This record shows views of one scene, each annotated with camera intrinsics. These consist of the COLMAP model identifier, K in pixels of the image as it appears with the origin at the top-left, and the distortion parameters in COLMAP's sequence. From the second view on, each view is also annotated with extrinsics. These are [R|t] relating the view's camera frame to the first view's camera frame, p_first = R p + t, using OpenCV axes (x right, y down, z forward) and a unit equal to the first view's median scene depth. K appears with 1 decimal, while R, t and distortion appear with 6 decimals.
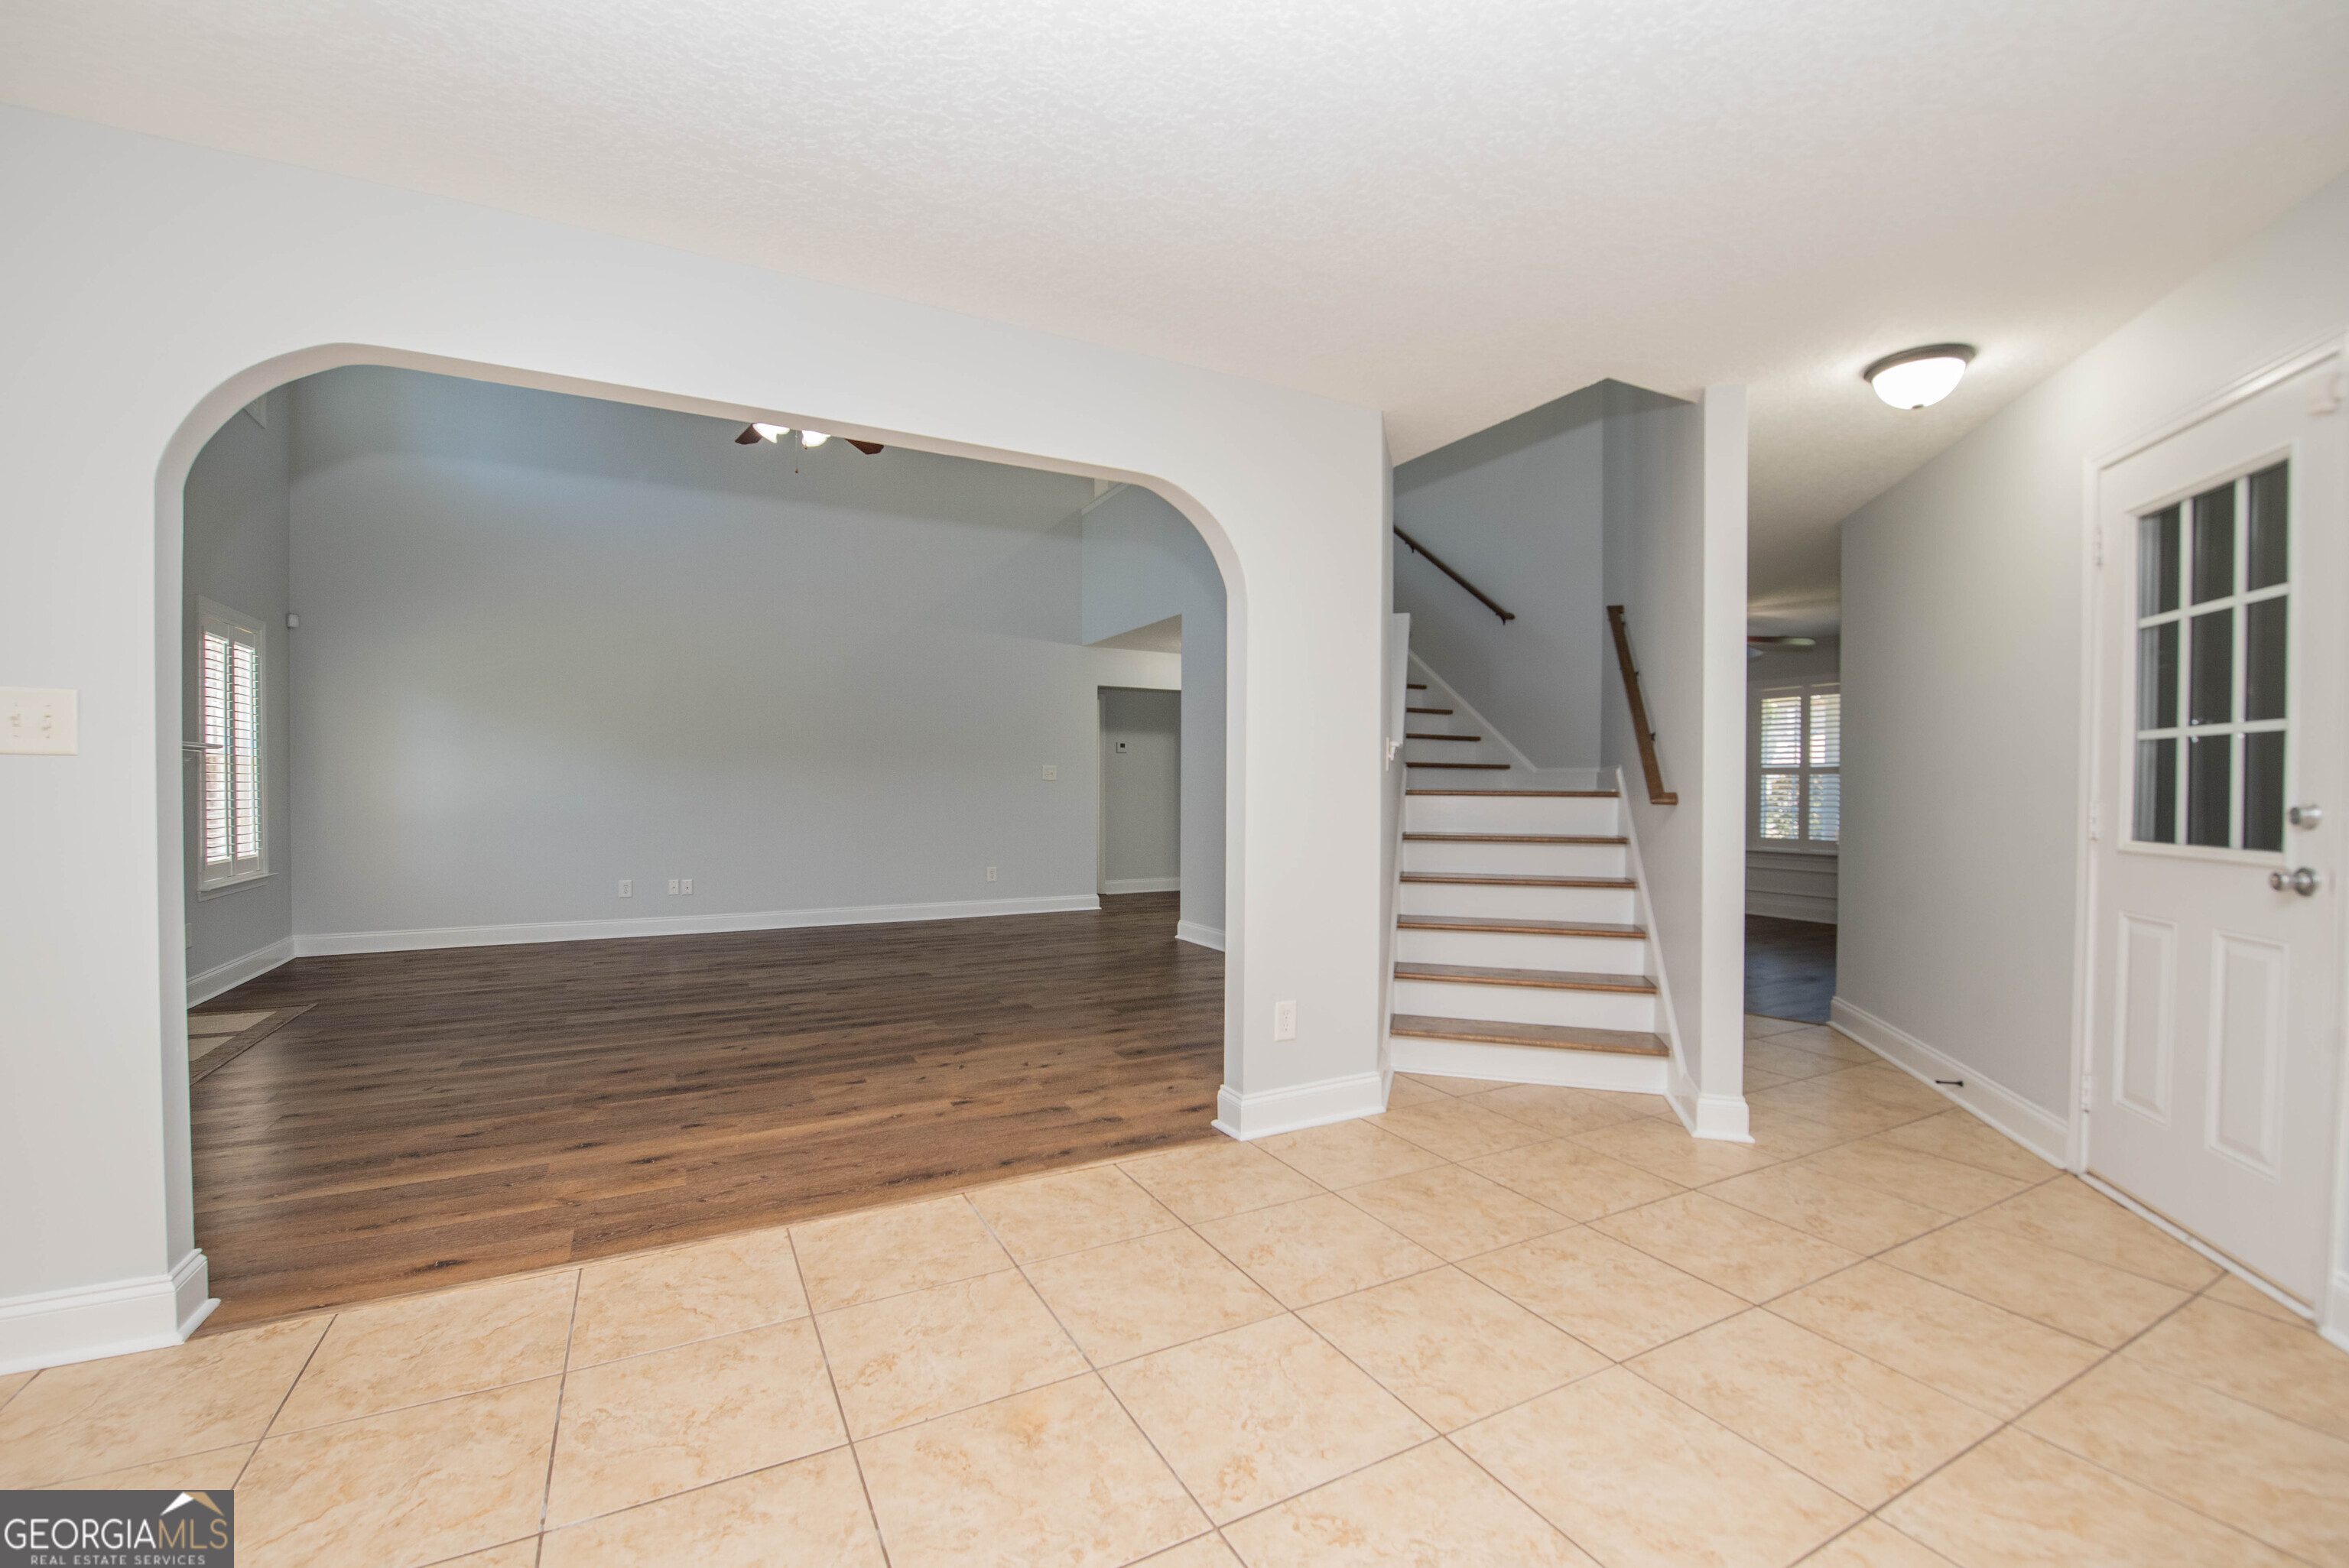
lens RADIAL K [[956.9, 0, 1165.4], [0, 956.9, 800.7], [0, 0, 1]] dist [-0.011897, -0.003992]
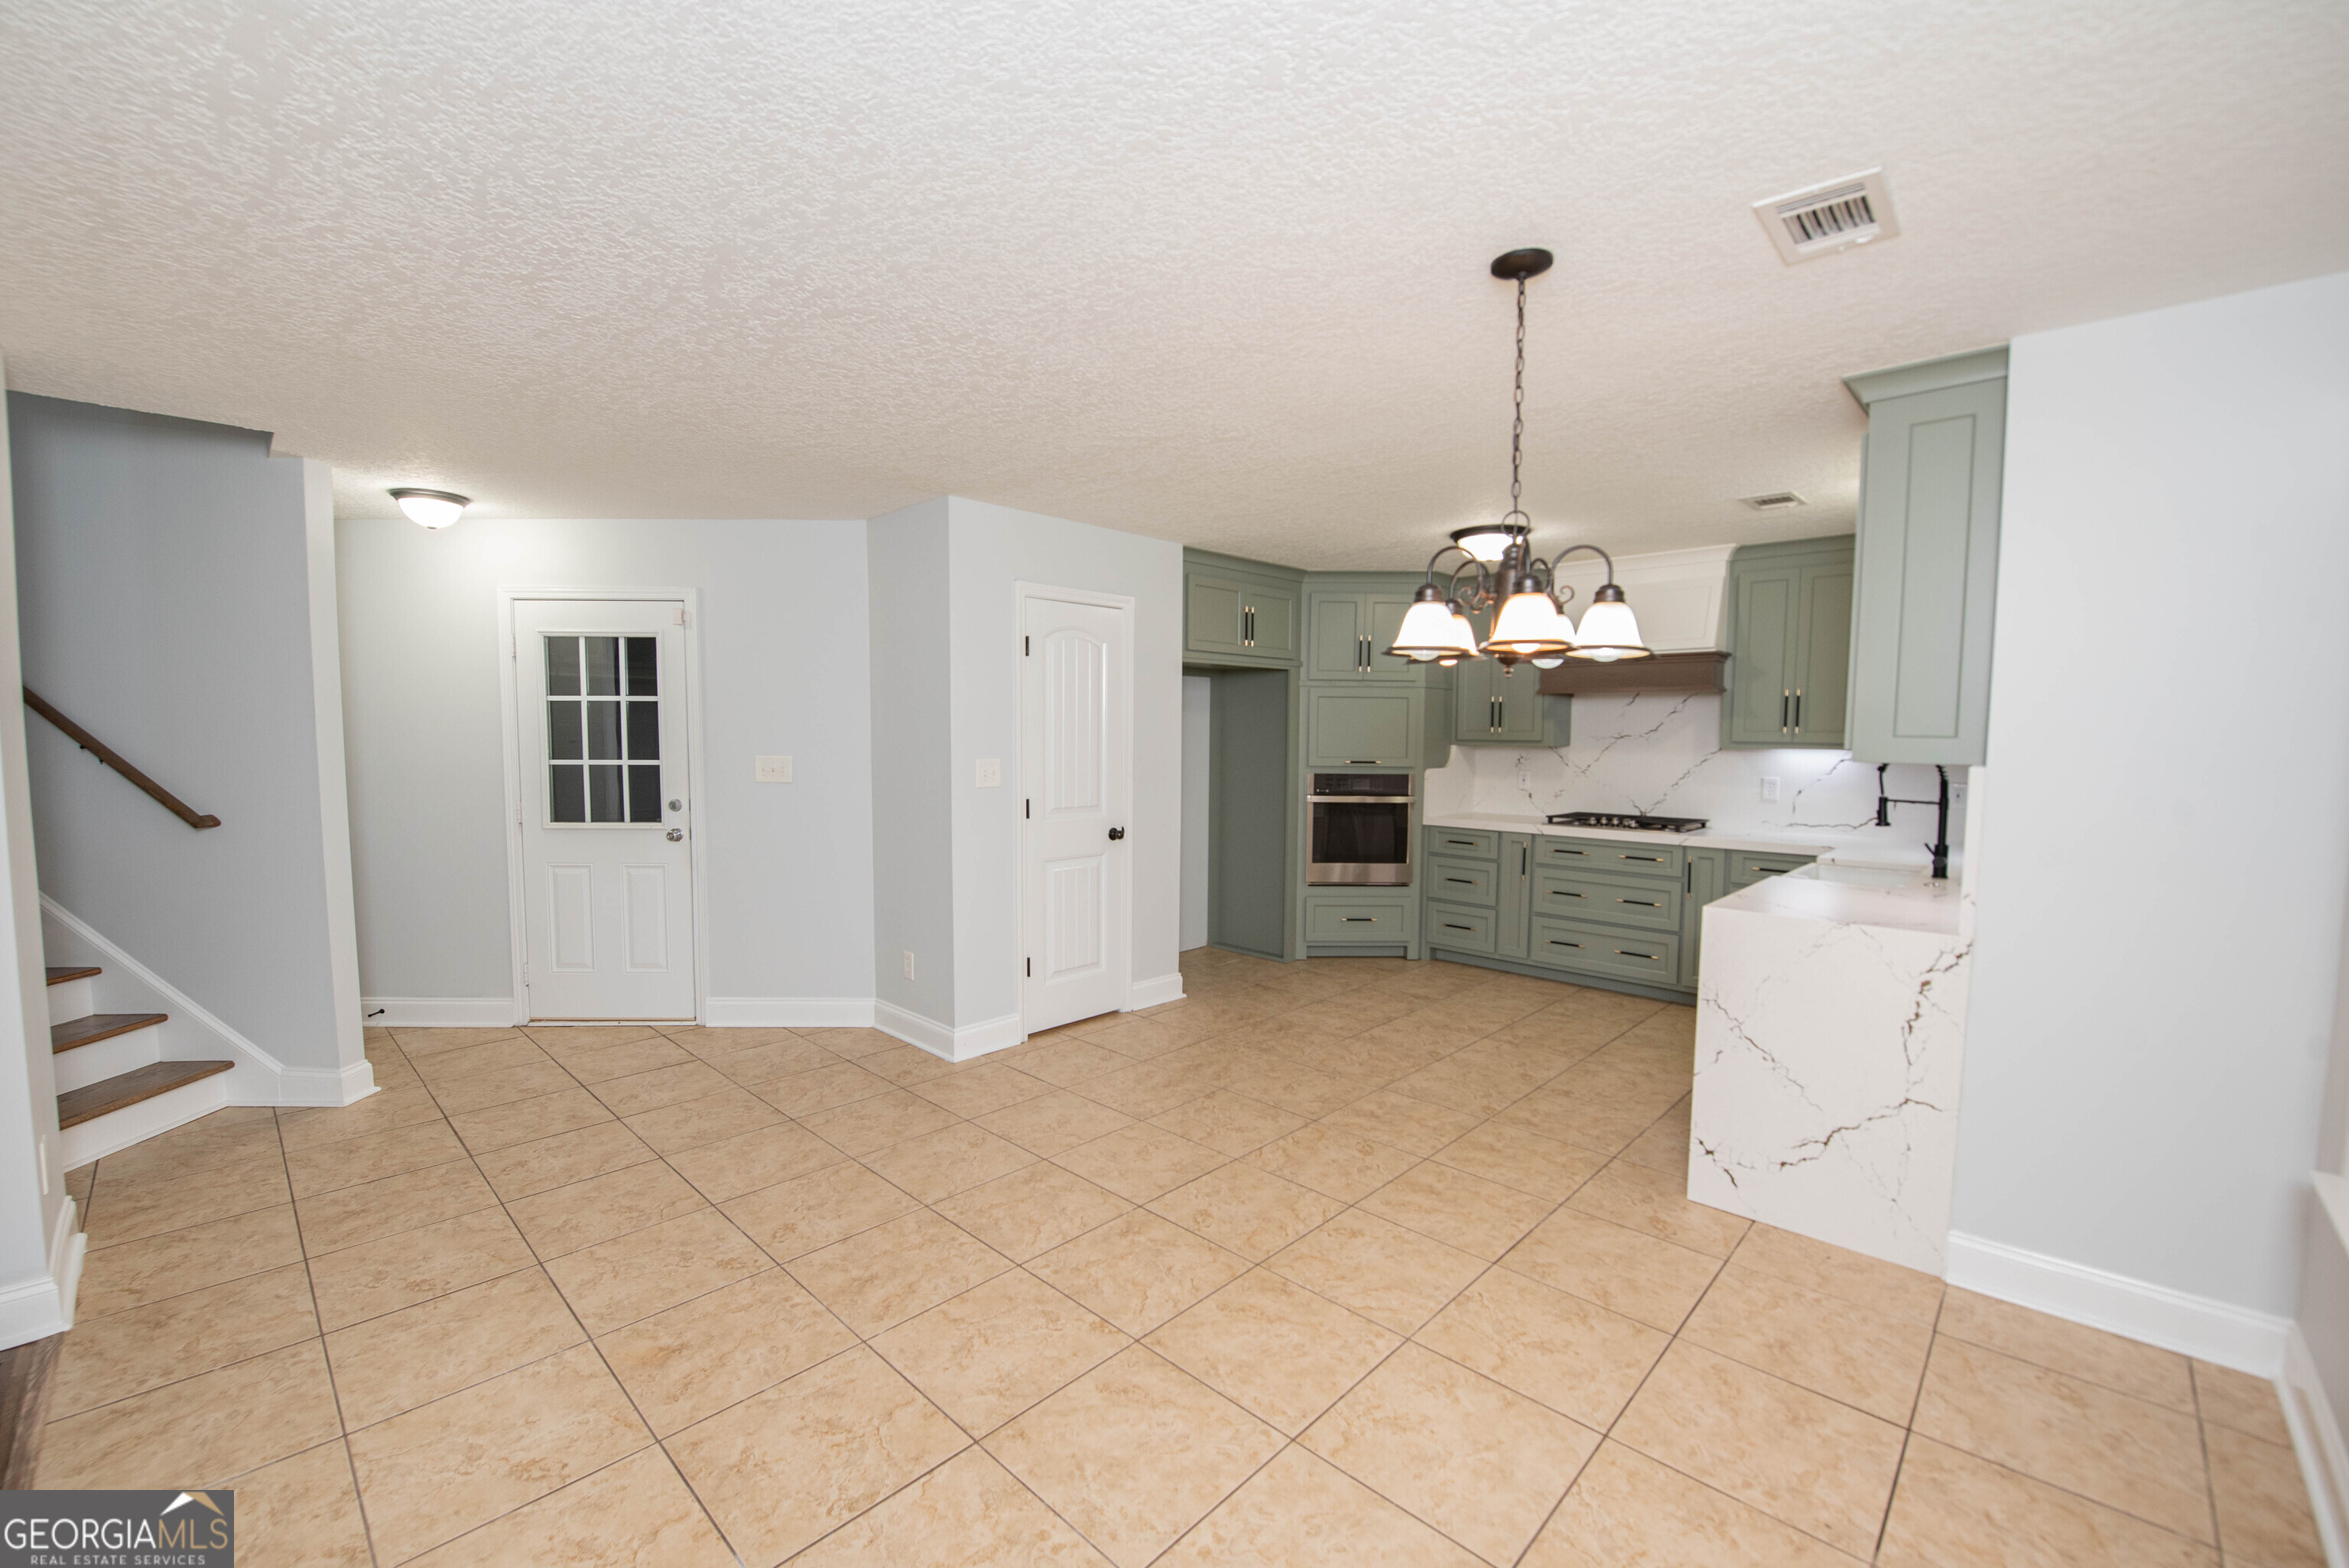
lens RADIAL K [[956.9, 0, 1165.4], [0, 956.9, 800.7], [0, 0, 1]] dist [-0.011897, -0.003992]
pose [[-0.315470, -0.072992, 0.946124, -0.801785], [0.003667, 0.996936, 0.078134, -0.104920], [-0.948929, 0.028119, -0.314235, 0.378480]]
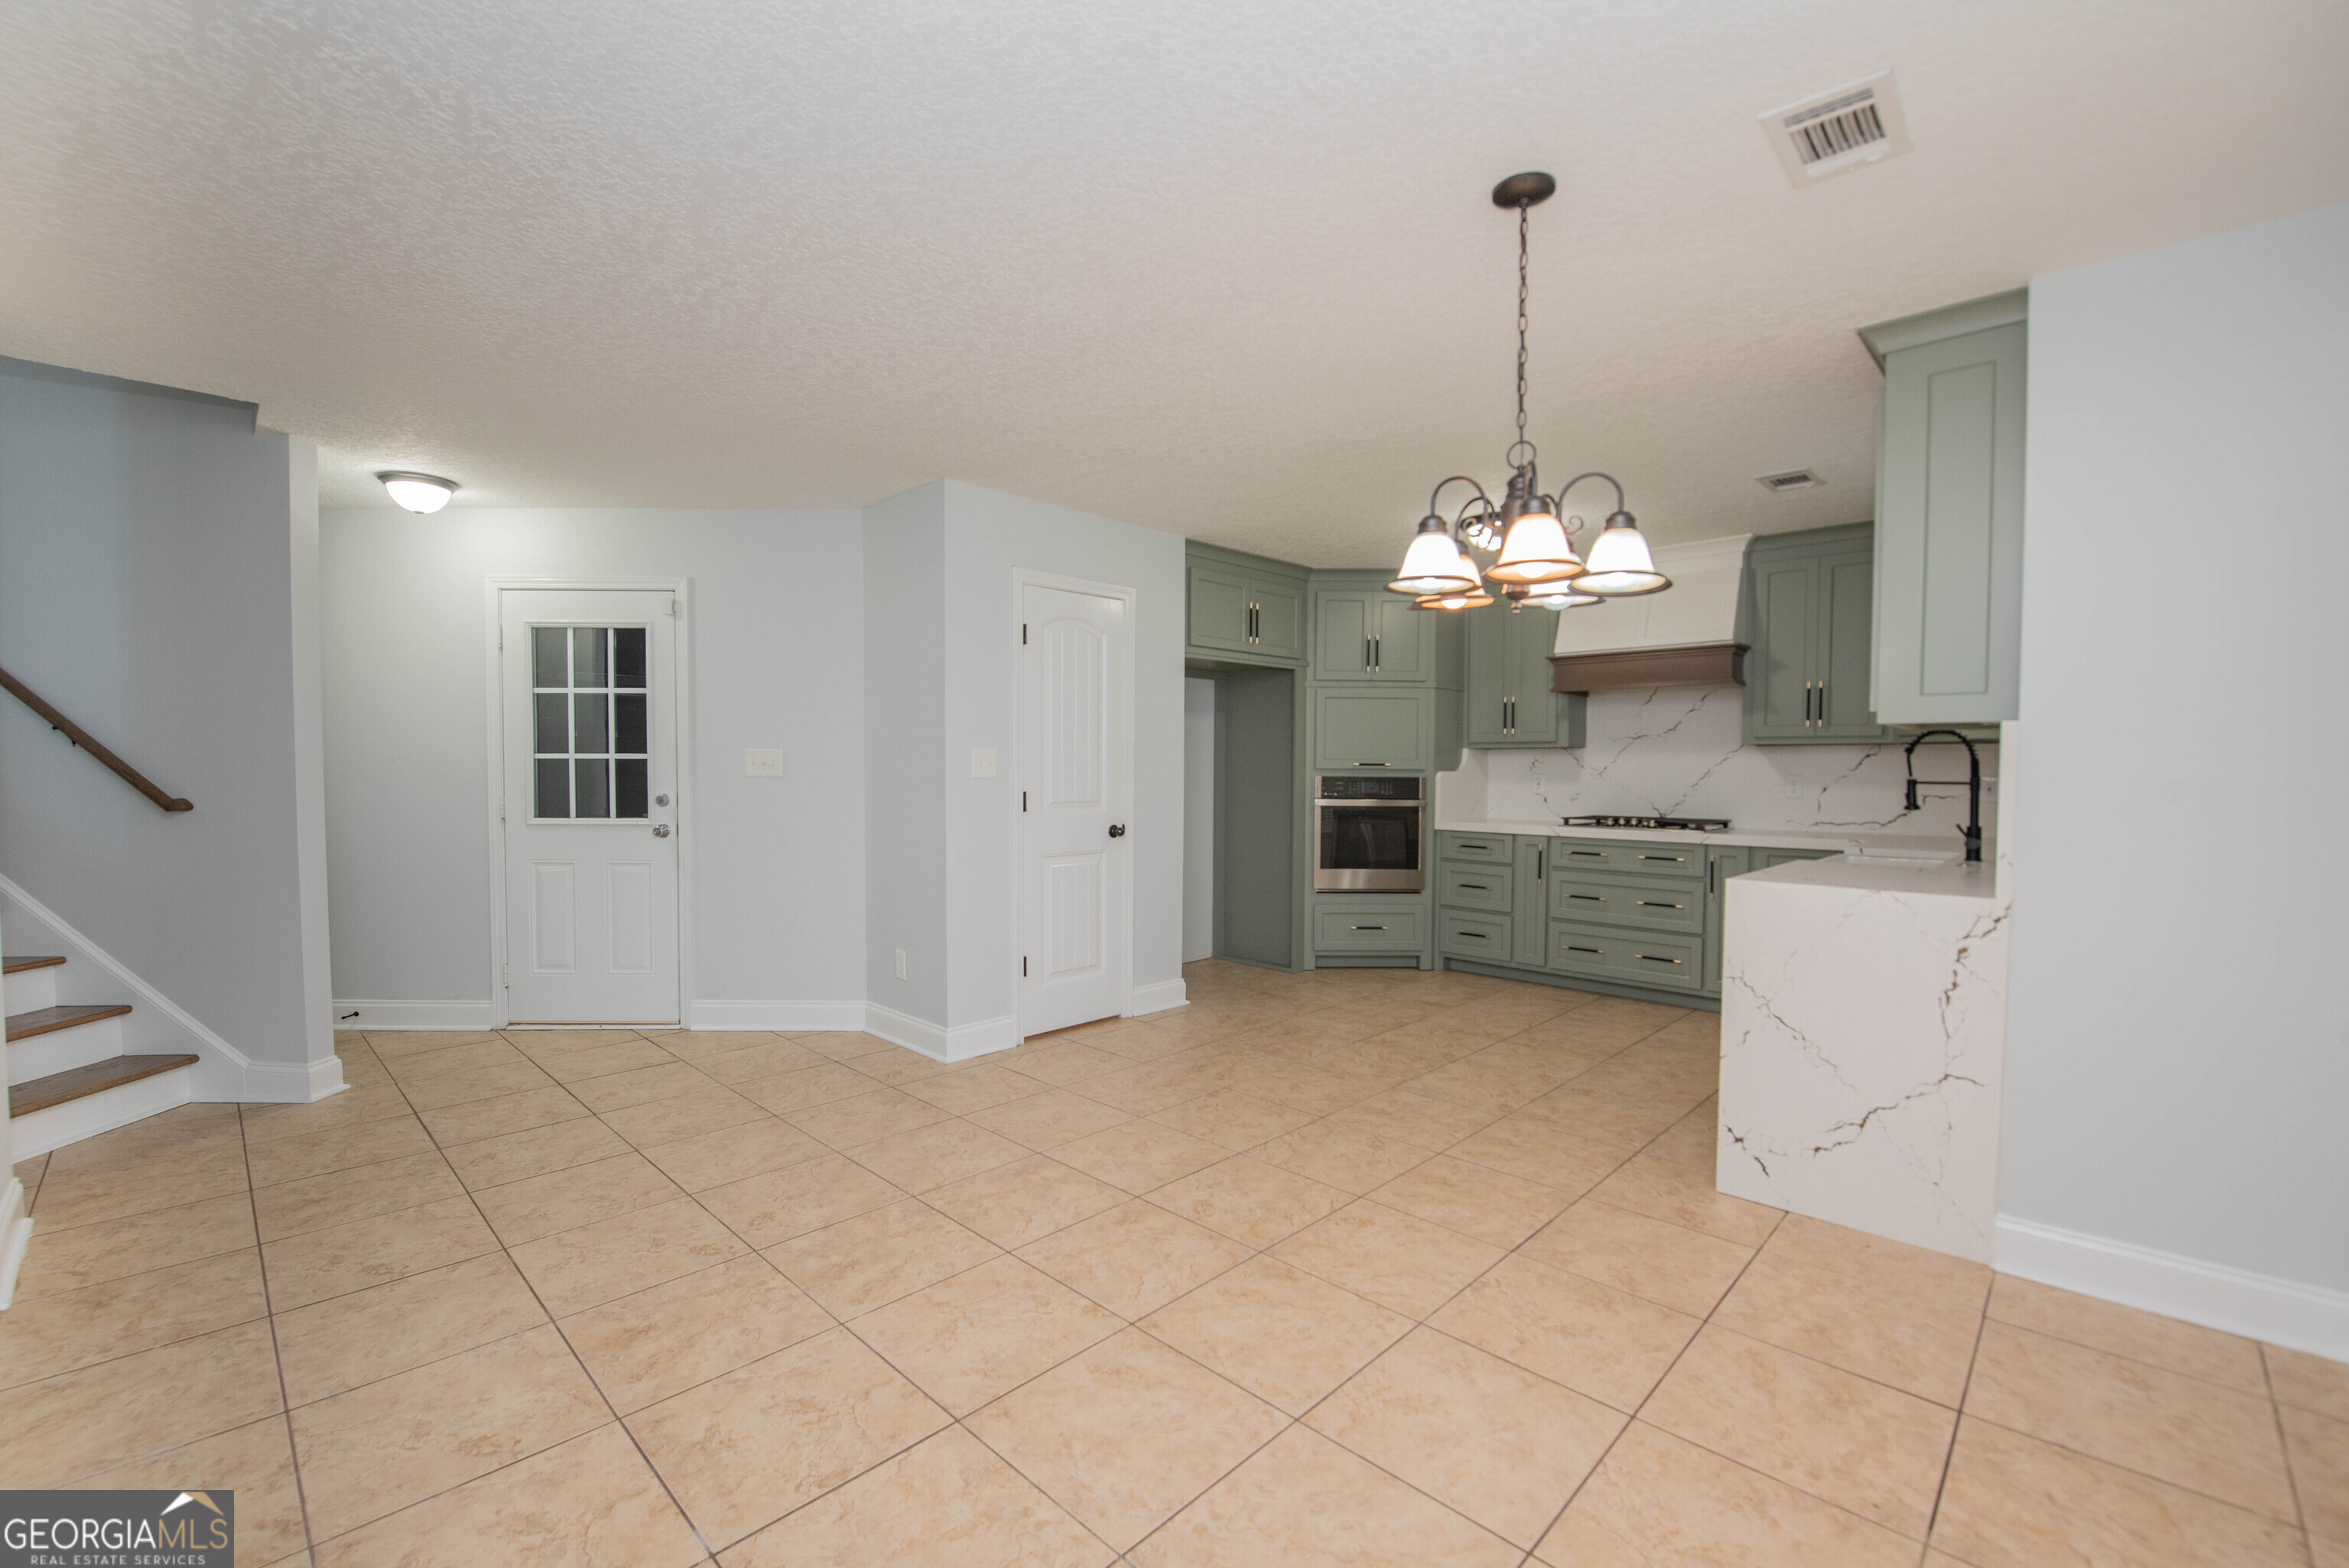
lens RADIAL K [[980.0, 0, 1166.2], [0, 980.0, 800.7], [0, 0, 1]] dist [-0.012429, -0.003688]
pose [[-0.309305, -0.037766, 0.950213, -0.796086], [0.005608, 0.999121, 0.041535, -0.043542], [-0.950947, 0.018175, -0.308821, 0.368345]]
